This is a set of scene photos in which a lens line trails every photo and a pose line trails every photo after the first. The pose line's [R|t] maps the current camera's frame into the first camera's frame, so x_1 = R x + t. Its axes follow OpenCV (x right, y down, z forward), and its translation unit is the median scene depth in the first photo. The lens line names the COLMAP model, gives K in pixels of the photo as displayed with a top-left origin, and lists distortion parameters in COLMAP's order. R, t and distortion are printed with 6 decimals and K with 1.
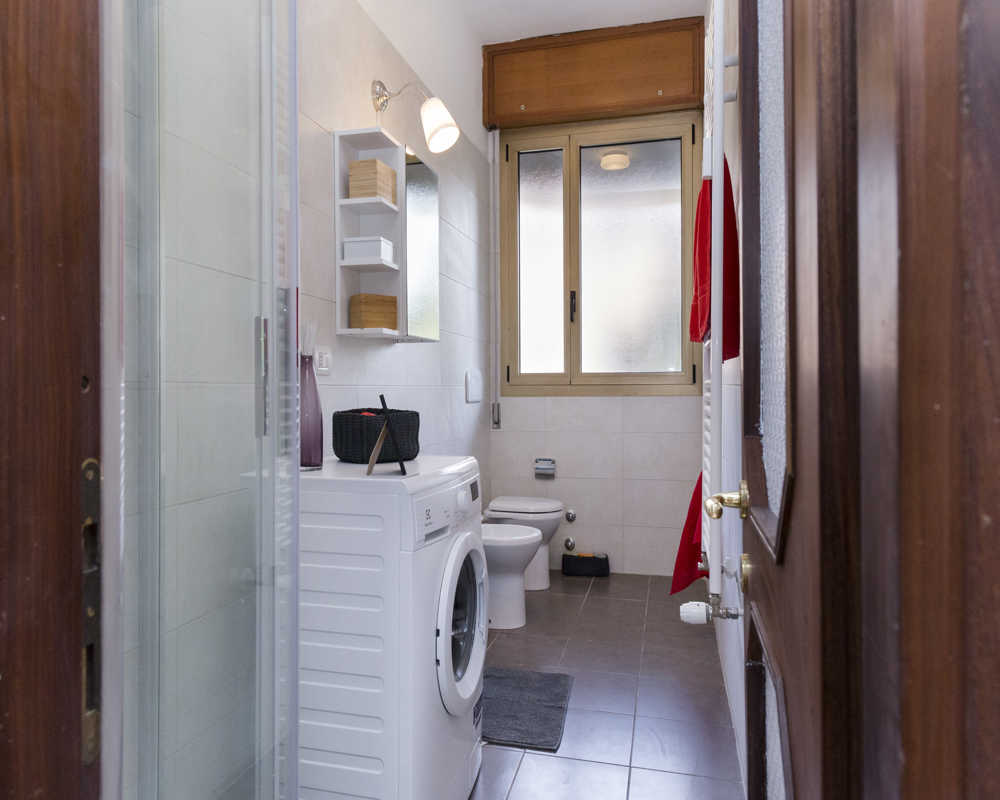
lens RADIAL K [[679.3, 0, 488.9], [0, 679.3, 376.3], [0, 0, 1]] dist [0.002012, 0.002195]
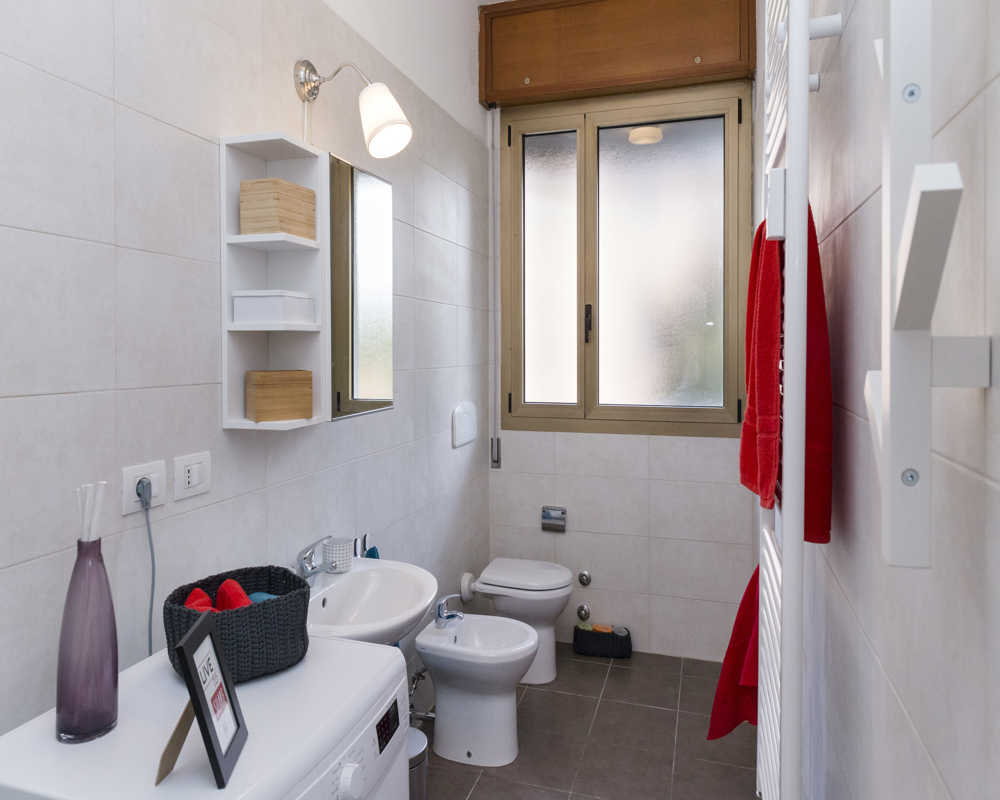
lens RADIAL K [[679.3, 0, 485.8], [0, 679.3, 337.3], [0, 0, 1]] dist [0.002012, 0.002195]
pose [[0.998350, 0.003459, -0.057320, 0.047628], [-0.003260, 0.999988, 0.003561, -0.088936], [0.057331, -0.003369, 0.998350, 0.177778]]
